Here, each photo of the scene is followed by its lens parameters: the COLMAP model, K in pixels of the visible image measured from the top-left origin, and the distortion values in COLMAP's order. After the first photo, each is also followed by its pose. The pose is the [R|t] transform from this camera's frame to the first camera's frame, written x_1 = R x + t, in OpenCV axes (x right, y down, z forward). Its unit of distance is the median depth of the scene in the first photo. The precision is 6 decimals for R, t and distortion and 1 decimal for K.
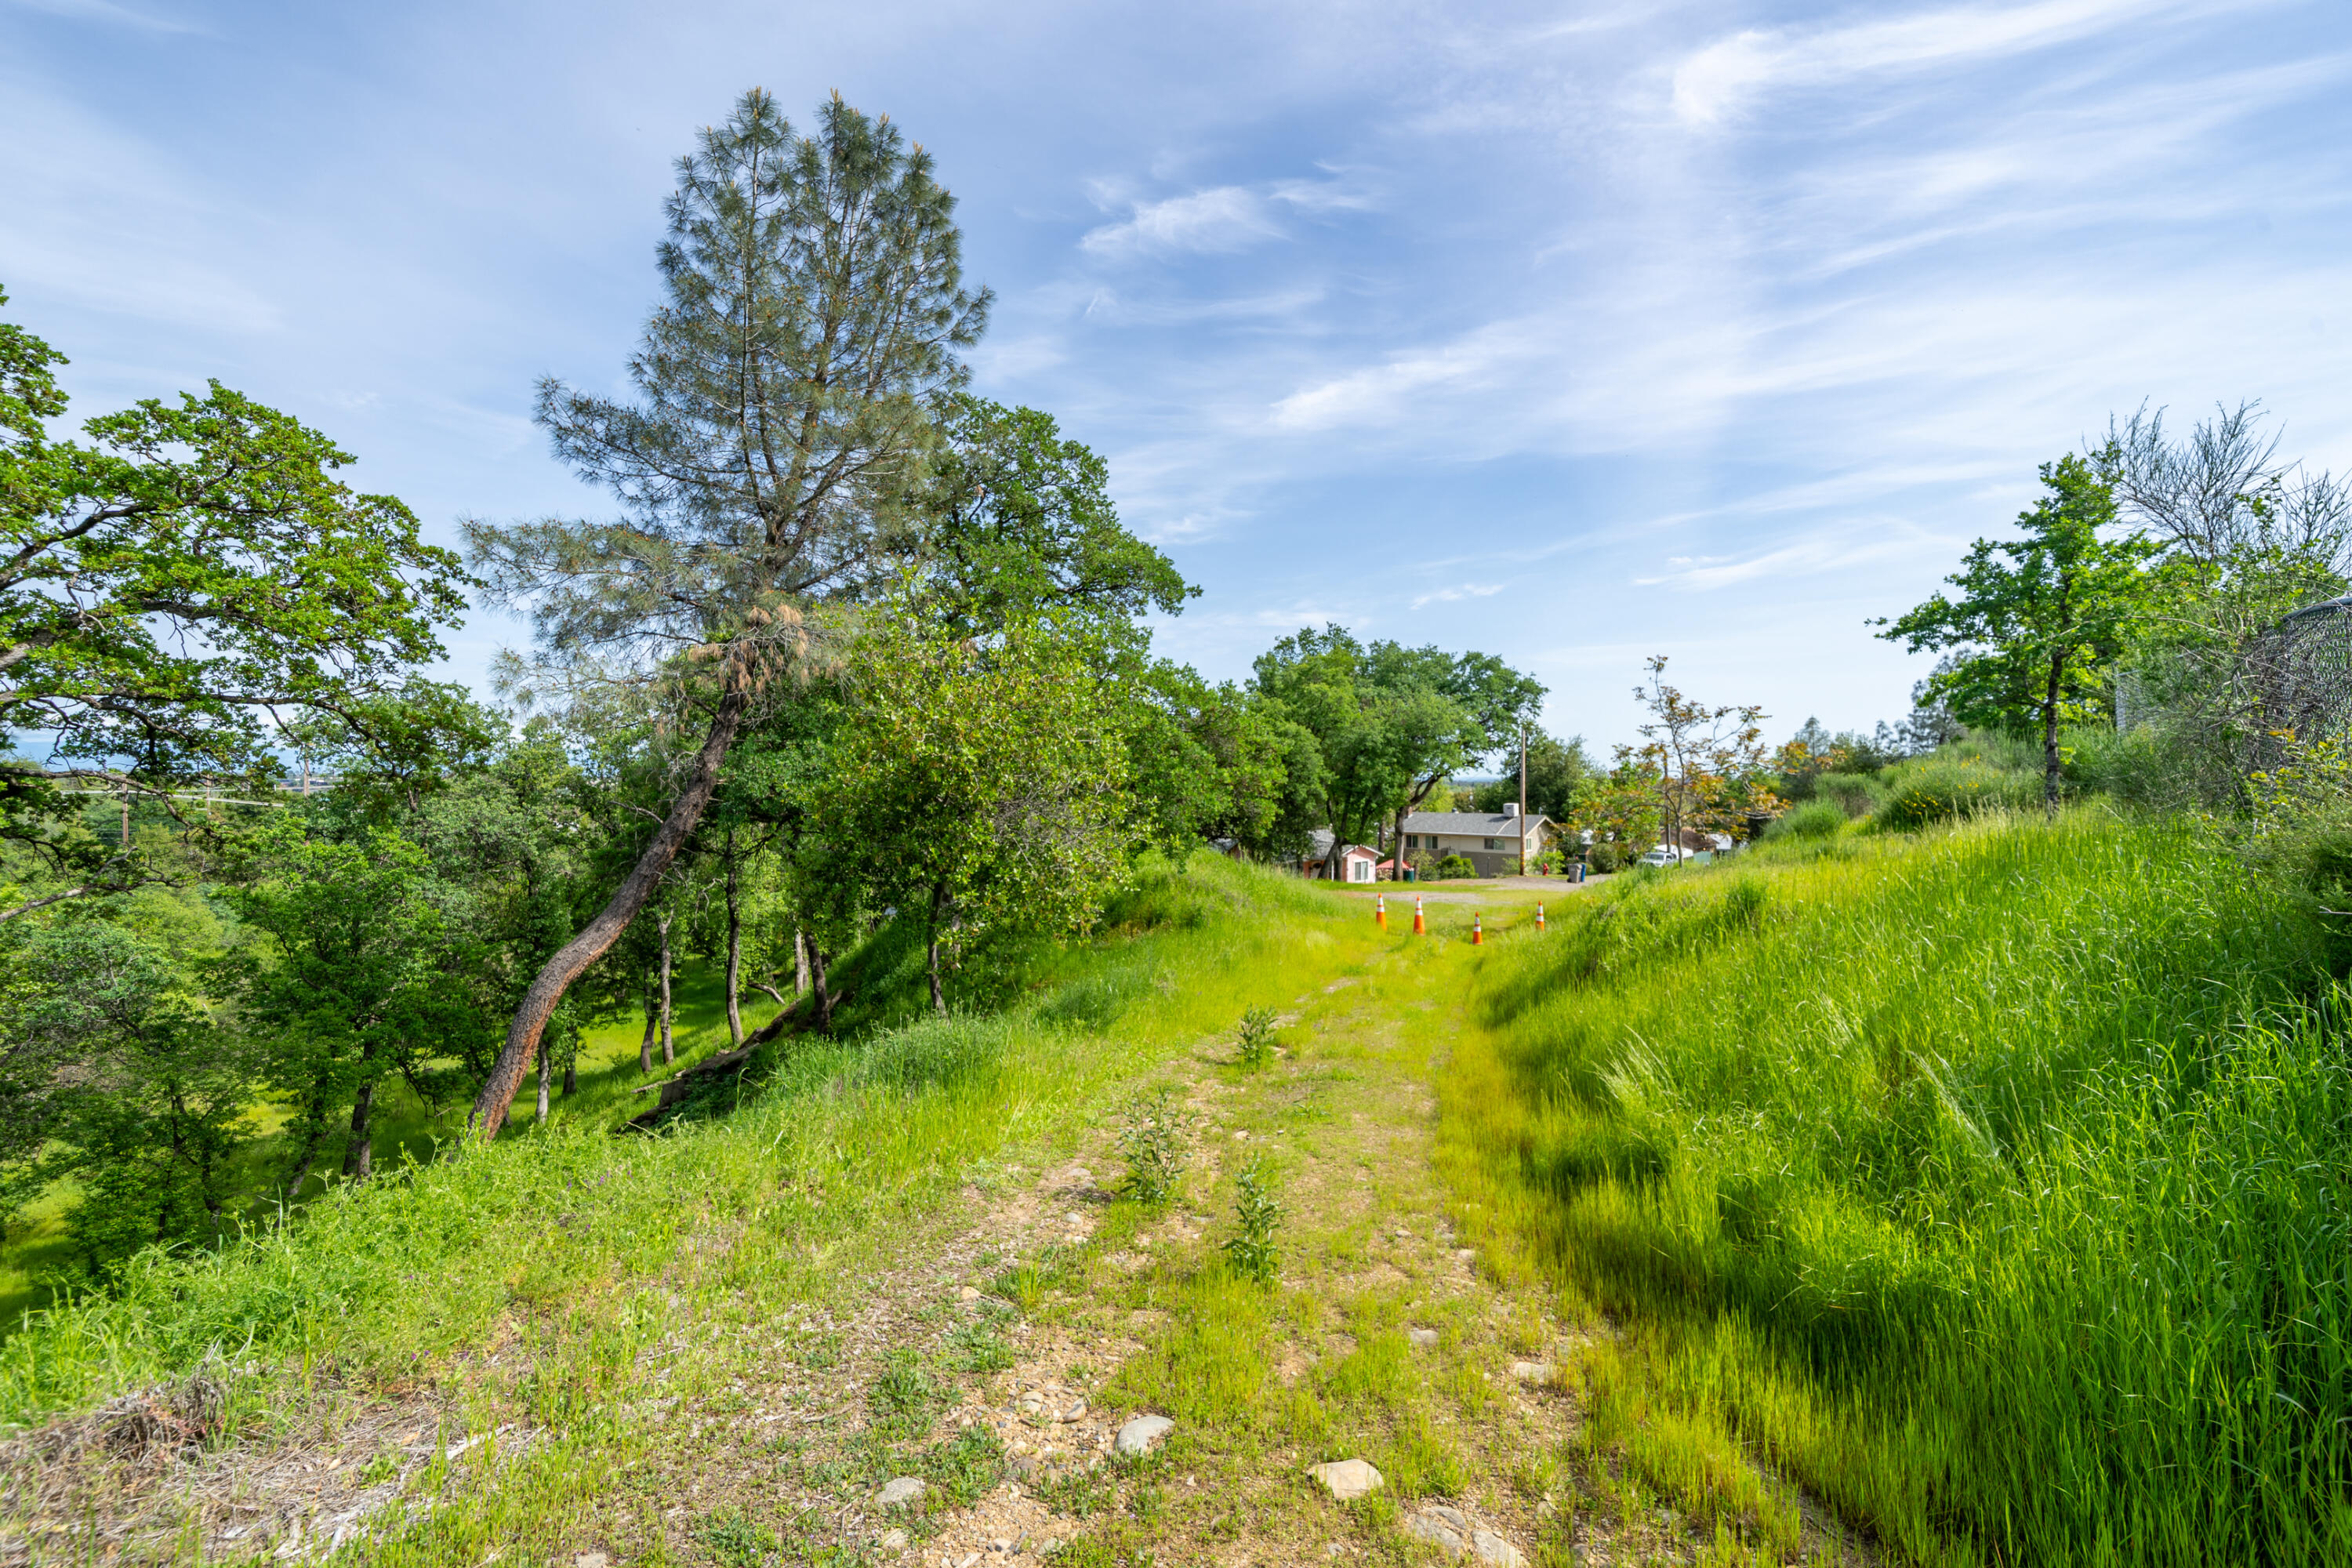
lens RADIAL K [[967.4, 0, 1176.0], [0, 967.4, 784.0], [0, 0, 1]] dist [0.008574, 0.000129]
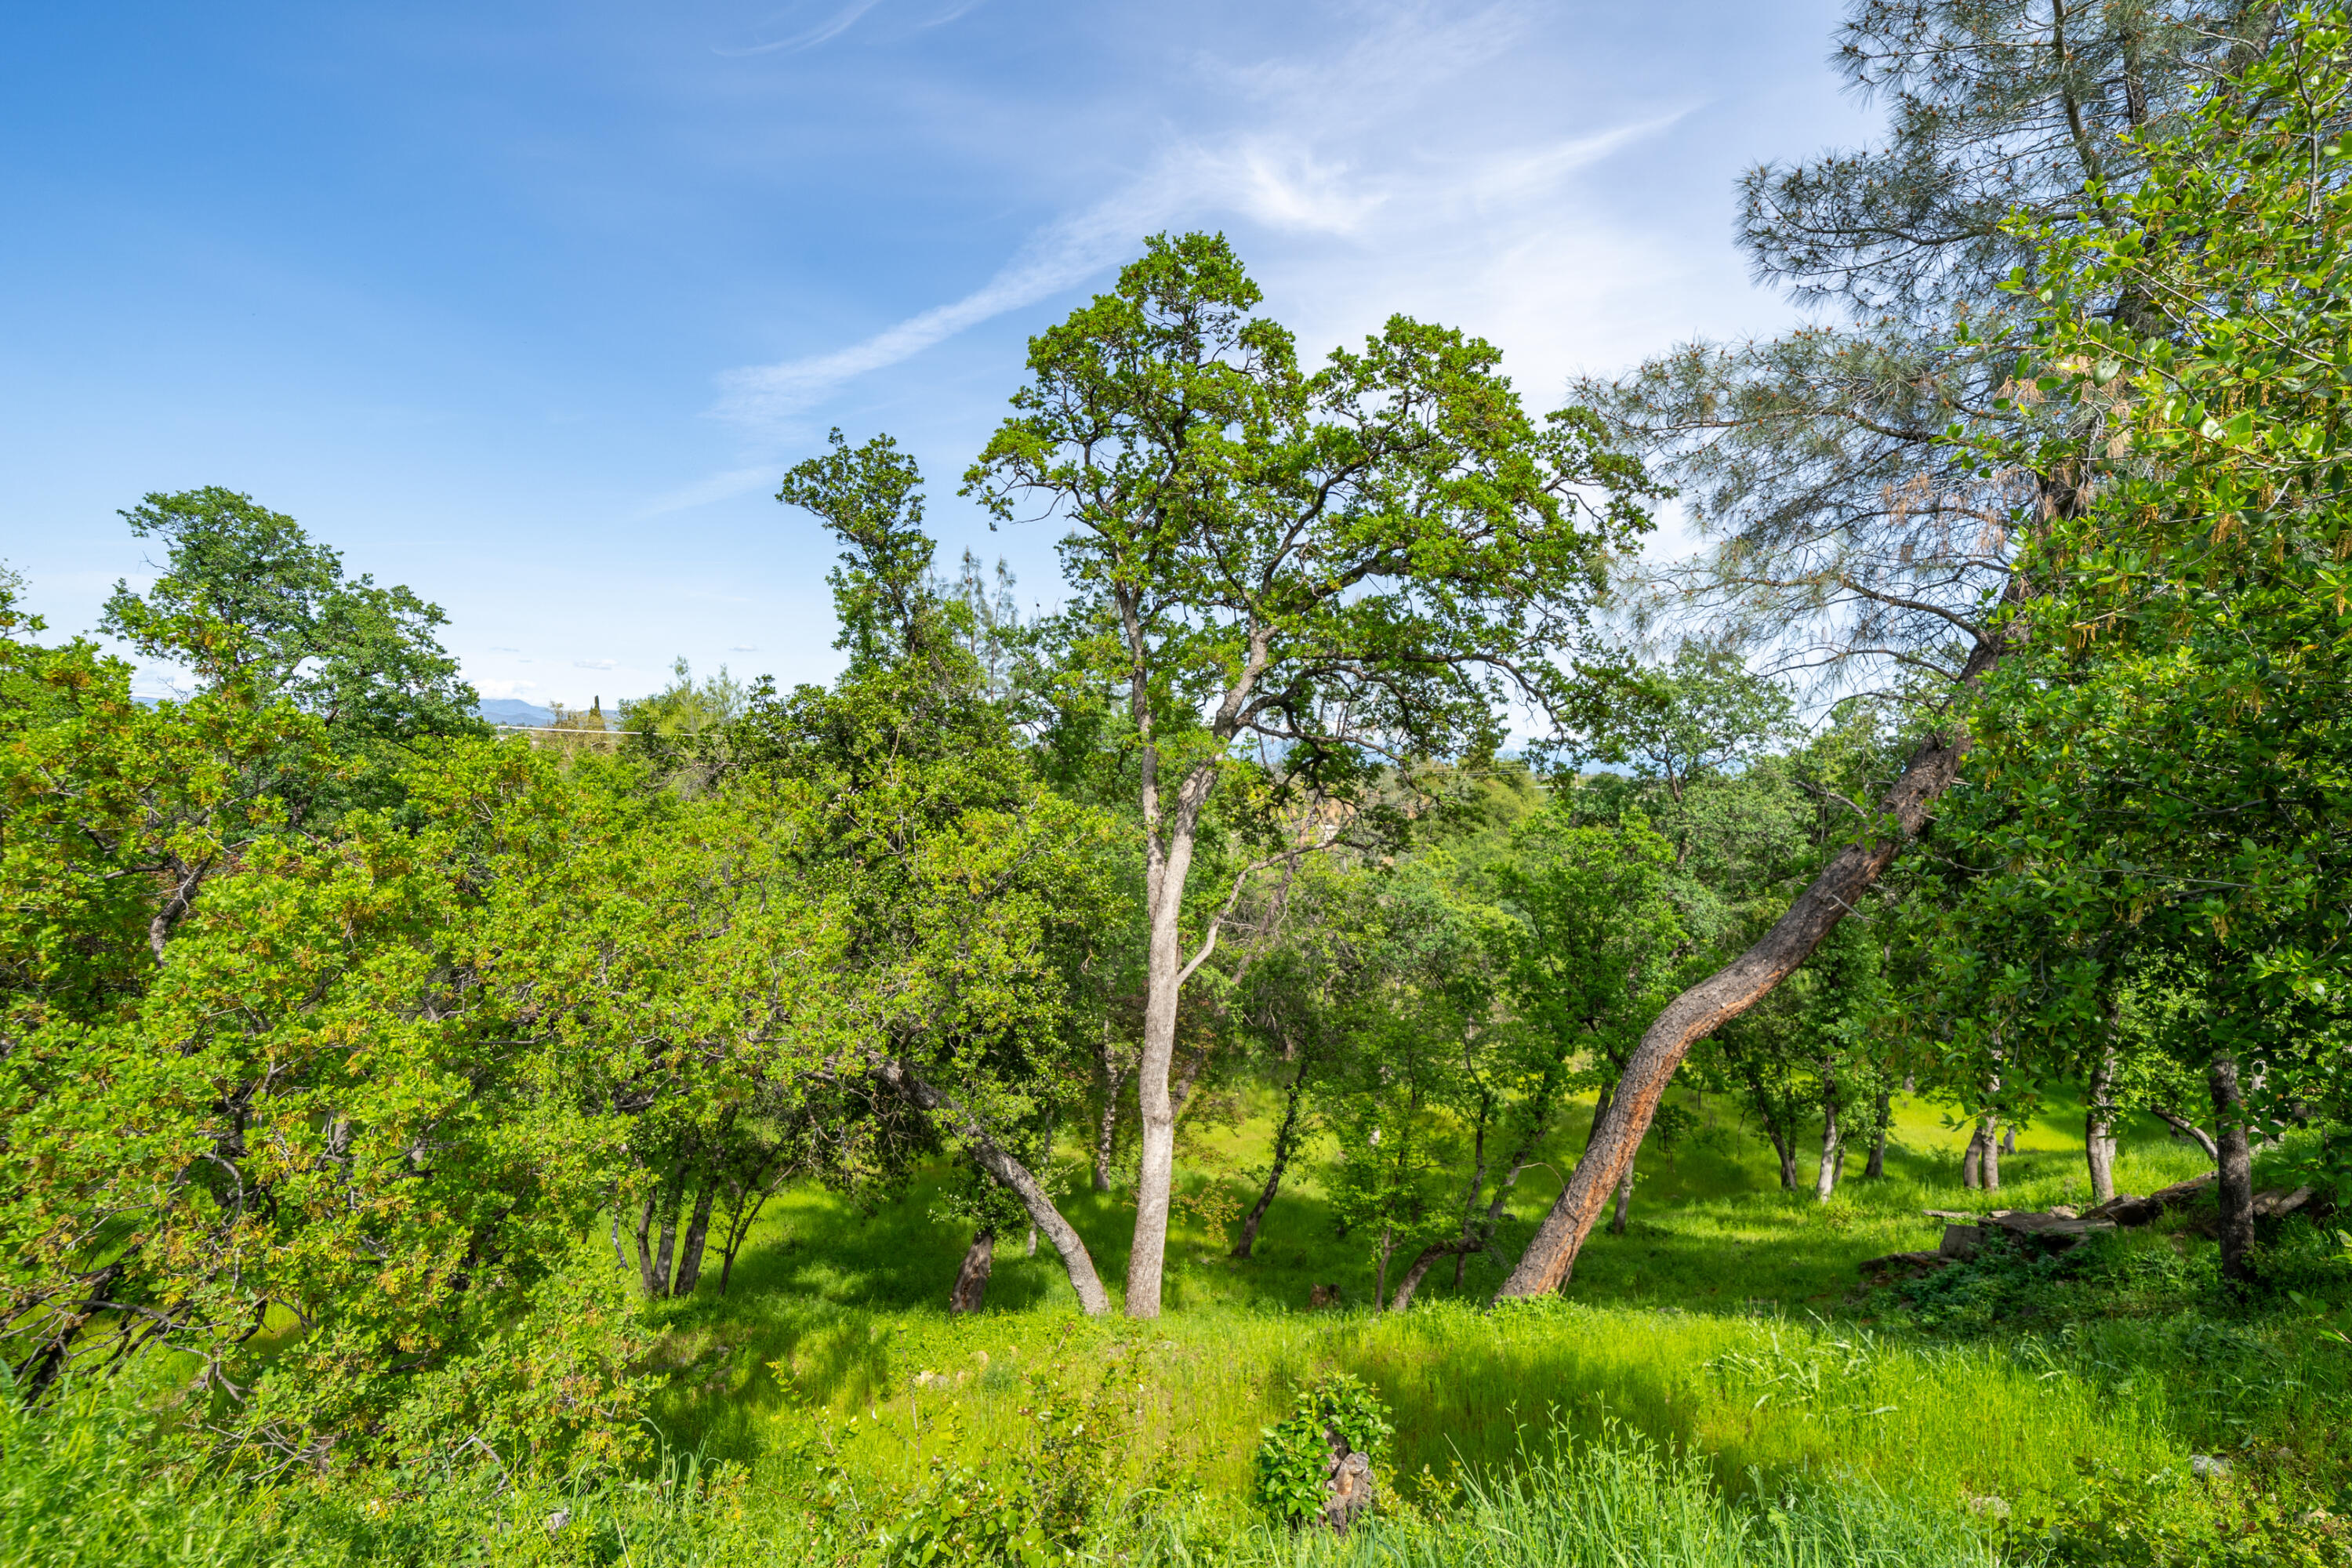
lens RADIAL K [[1055.6, 0, 1180.5], [0, 1055.6, 808.2], [0, 0, 1]] dist [0.000576, 0.000149]
pose [[0.344005, 0.048497, -0.937715, -0.057147], [-0.042537, 0.998445, 0.036033, 0.027223], [0.938004, 0.027492, 0.345532, 0.356379]]
